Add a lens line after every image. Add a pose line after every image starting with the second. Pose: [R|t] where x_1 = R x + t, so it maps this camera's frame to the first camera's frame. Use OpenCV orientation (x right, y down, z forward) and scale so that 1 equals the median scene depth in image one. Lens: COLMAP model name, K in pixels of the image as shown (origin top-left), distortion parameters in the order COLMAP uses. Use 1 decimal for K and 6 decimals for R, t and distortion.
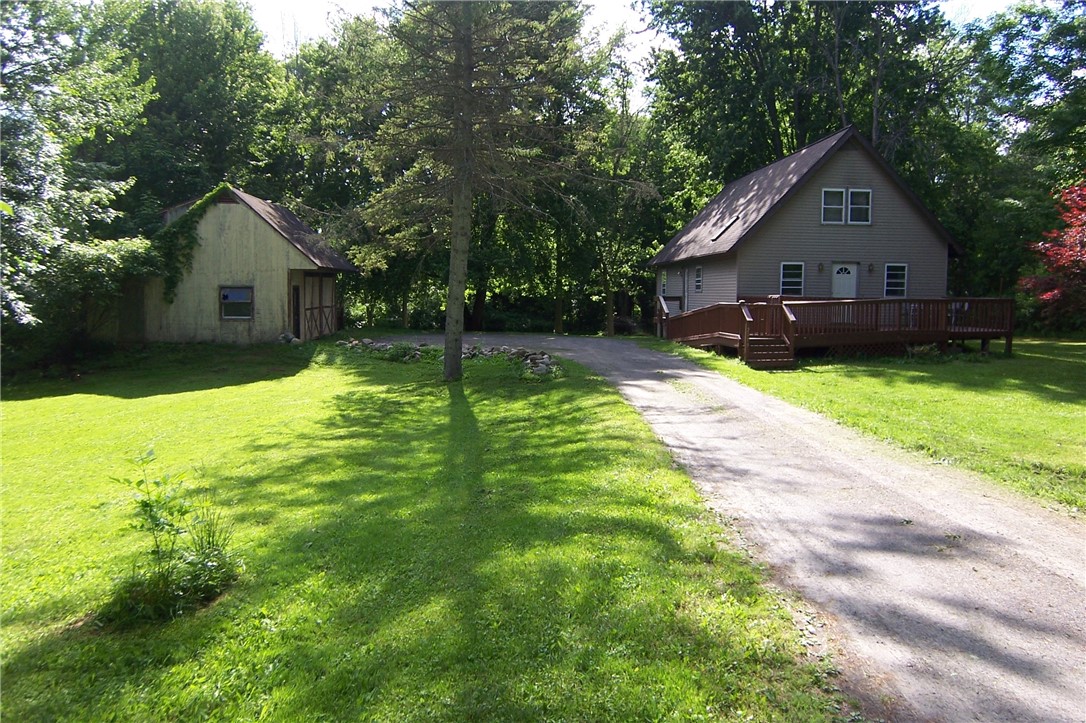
lens RADIAL K [[751.9, 0, 543.0], [0, 751.9, 361.5], [0, 0, 1]] dist [-0.082769, -0.000560]
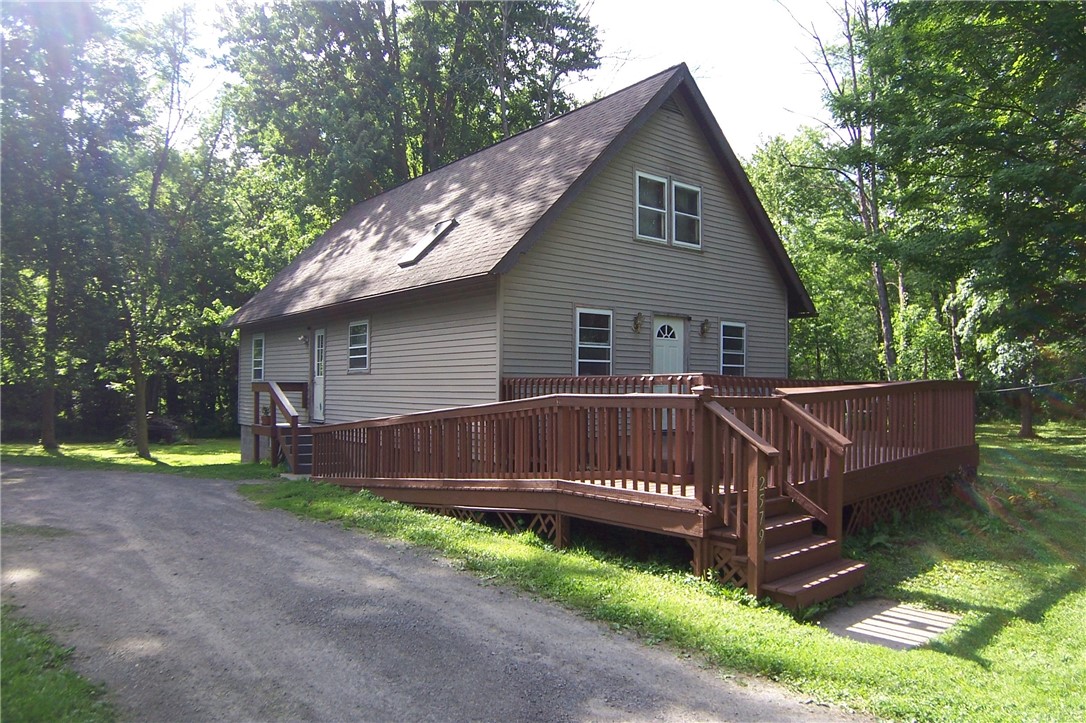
lens RADIAL K [[751.9, 0, 543.0], [0, 751.9, 361.5], [0, 0, 1]] dist [-0.082769, -0.000560]
pose [[0.818389, 0.020837, 0.574287, 0.025085], [0.049315, 0.993109, -0.106310, -0.046665], [-0.572545, 0.115324, 0.811722, 0.593930]]
